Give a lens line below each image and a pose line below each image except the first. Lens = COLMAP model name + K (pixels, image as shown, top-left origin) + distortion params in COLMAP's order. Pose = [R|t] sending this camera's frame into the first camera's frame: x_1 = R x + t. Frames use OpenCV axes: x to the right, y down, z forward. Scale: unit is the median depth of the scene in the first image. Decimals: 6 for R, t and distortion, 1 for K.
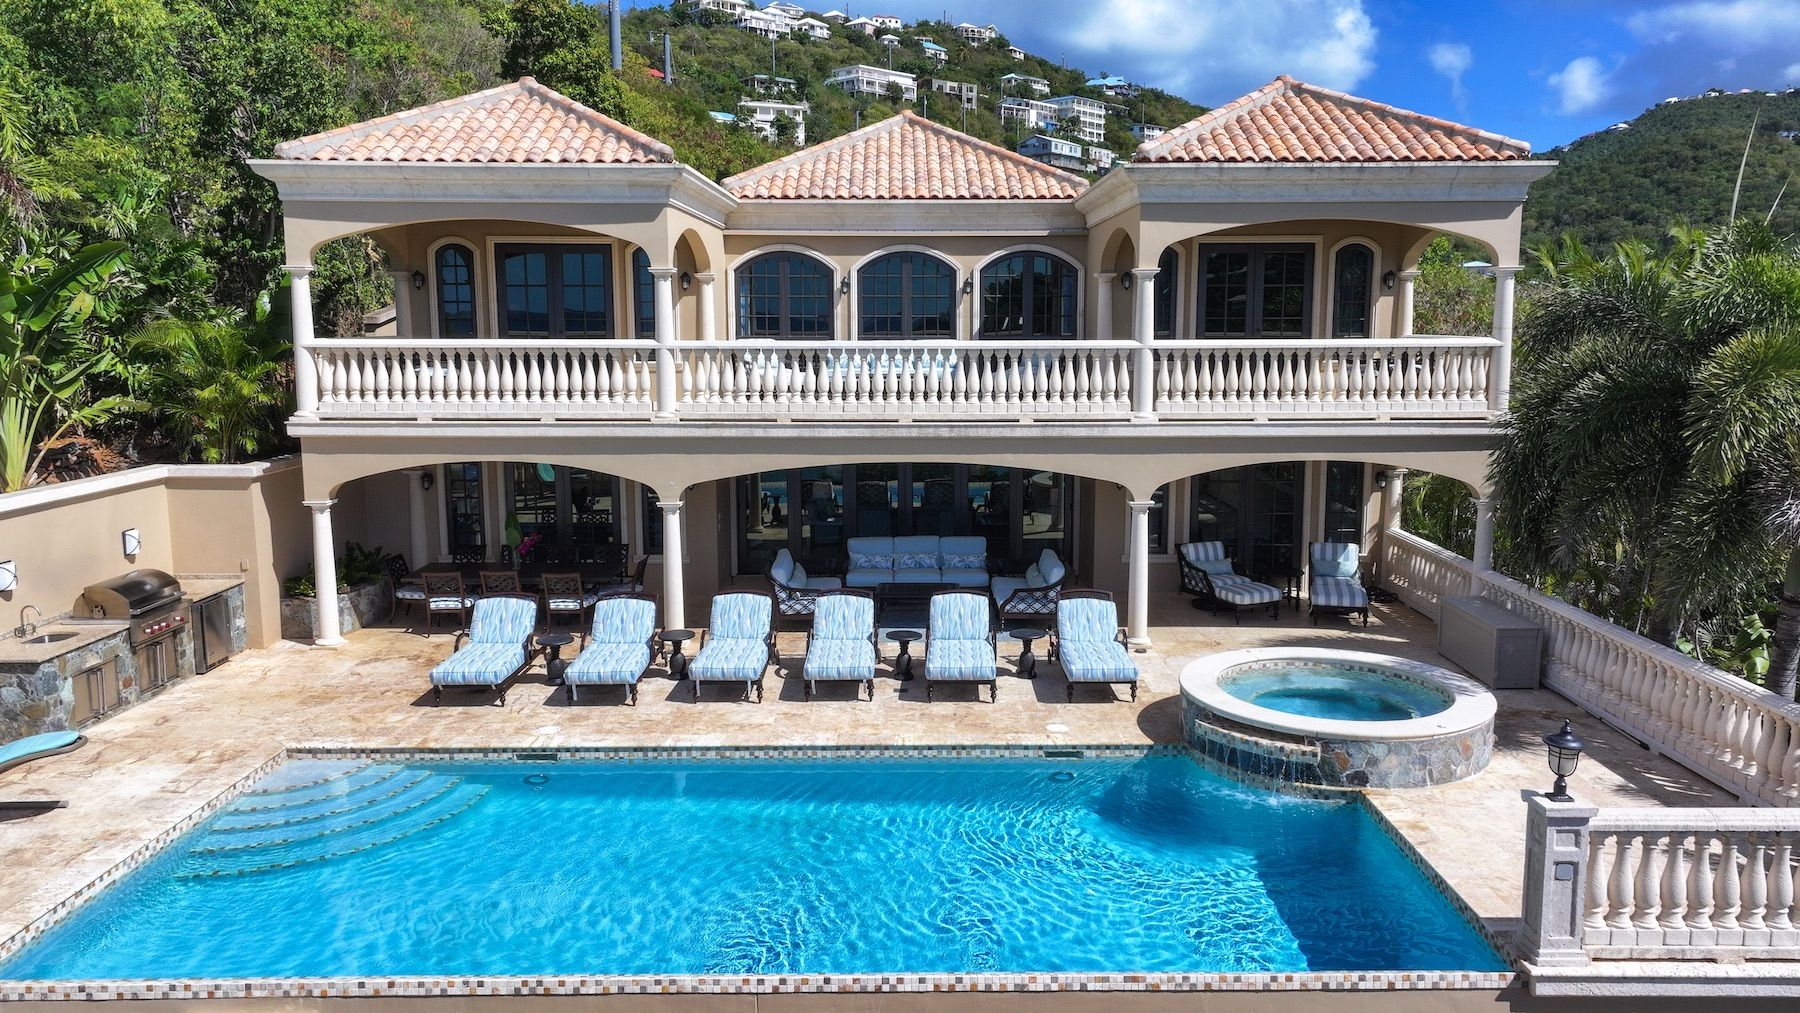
lens RADIAL K [[1278.7, 0, 920.1], [0, 1278.7, 500.8], [0, 0, 1]] dist [0.038639, -0.000753]
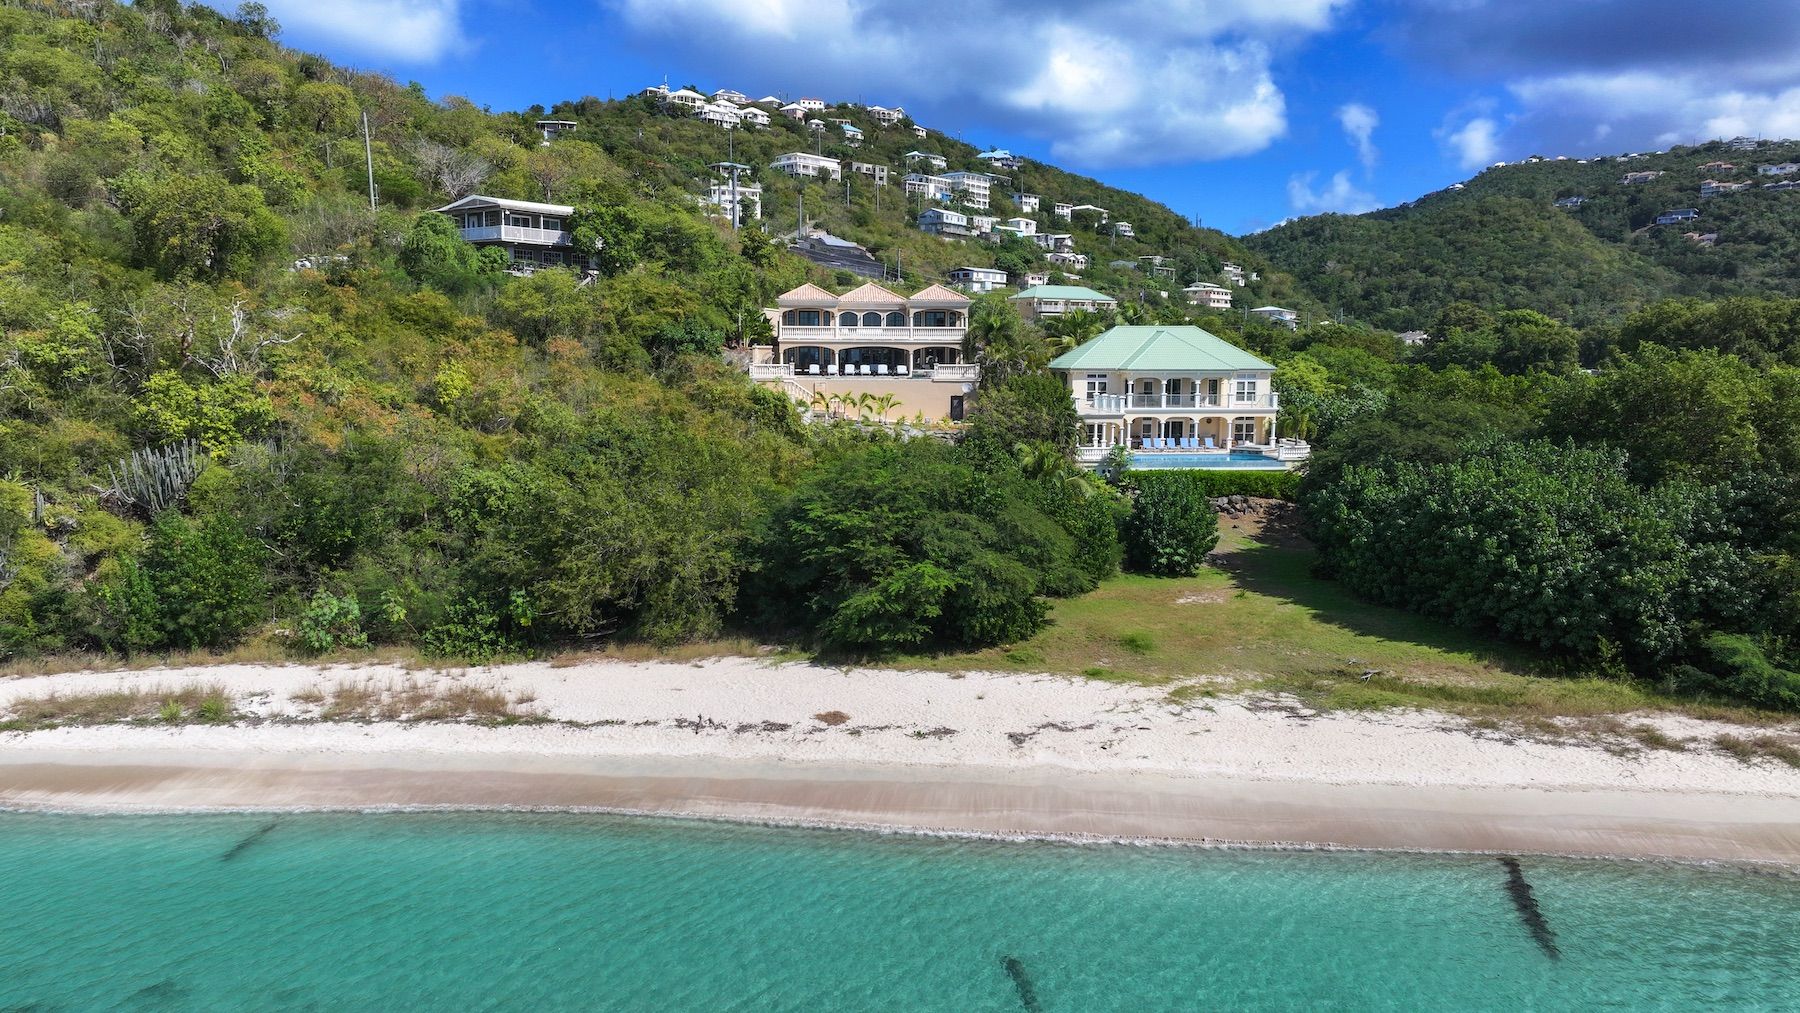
lens RADIAL K [[1265.7, 0, 906.9], [0, 1265.7, 494.8], [0, 0, 1]] dist [0.036447, 0.002014]
pose [[0.998296, -0.001753, 0.058333, -0.012722], [0.003589, 0.999501, -0.031395, 0.053568], [-0.058249, 0.031551, 0.997803, -0.310774]]
